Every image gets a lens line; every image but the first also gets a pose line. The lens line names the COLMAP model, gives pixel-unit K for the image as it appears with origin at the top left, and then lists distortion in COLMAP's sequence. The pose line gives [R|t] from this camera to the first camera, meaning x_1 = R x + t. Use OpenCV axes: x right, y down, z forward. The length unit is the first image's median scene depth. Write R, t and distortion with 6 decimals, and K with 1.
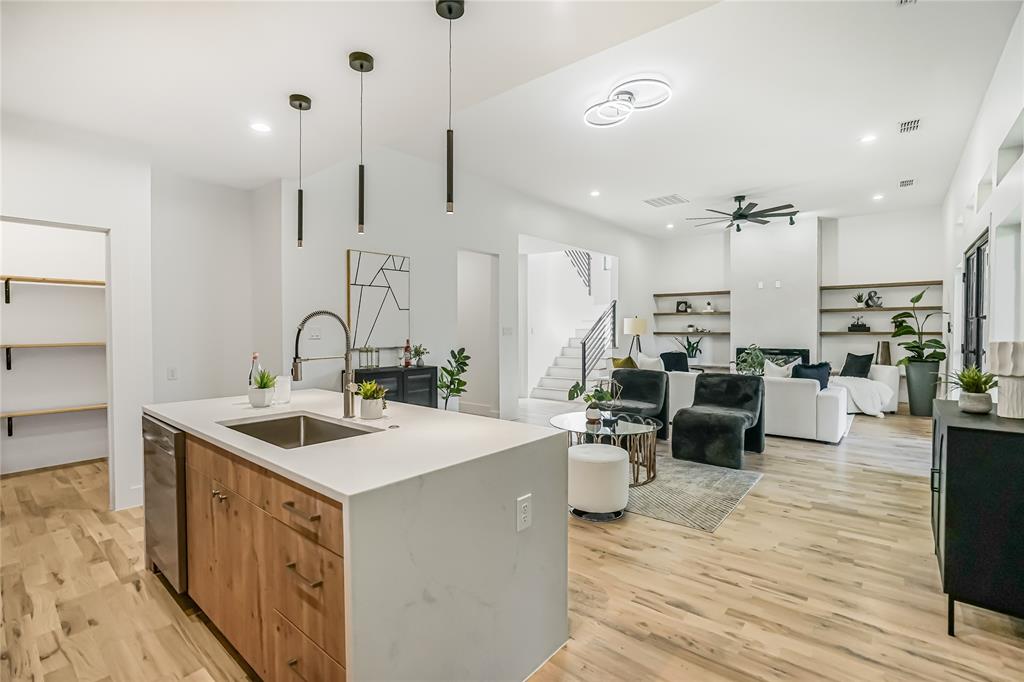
lens RADIAL K [[467.8, 0, 512.0], [0, 467.8, 341.0], [0, 0, 1]] dist [-0.027200, 0.004995]
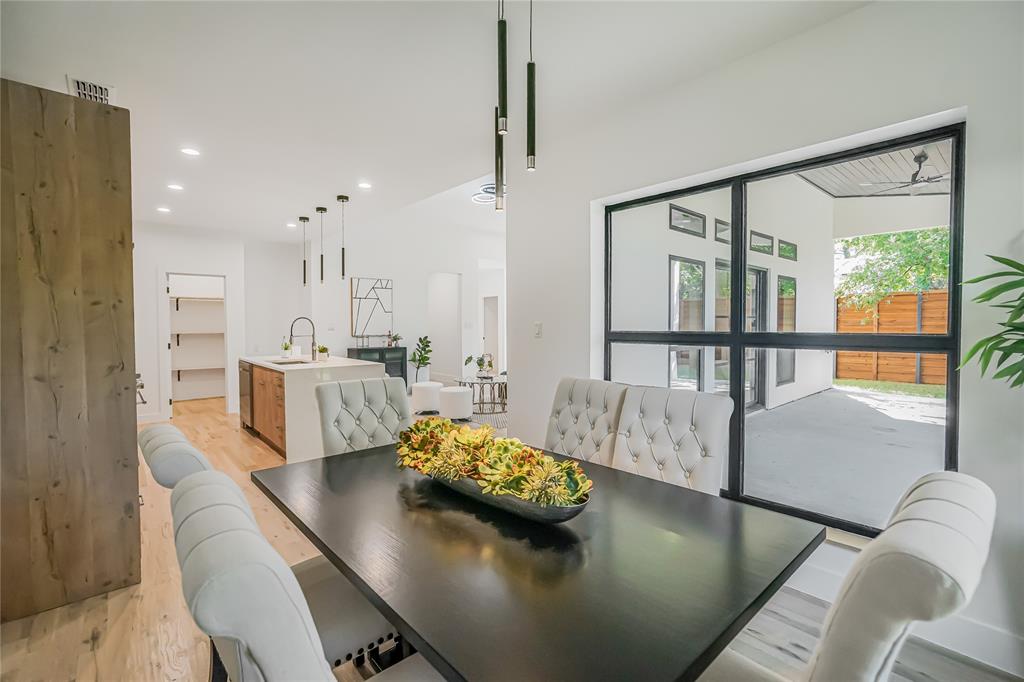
lens RADIAL K [[462.1, 0, 512.0], [0, 462.1, 341.0], [0, 0, 1]] dist [-0.024333, 0.011023]
pose [[0.987067, 0.002929, -0.160282, 0.478370], [-0.001106, 0.999934, 0.011463, 0.014701], [0.160304, -0.011137, 0.987005, -0.547990]]
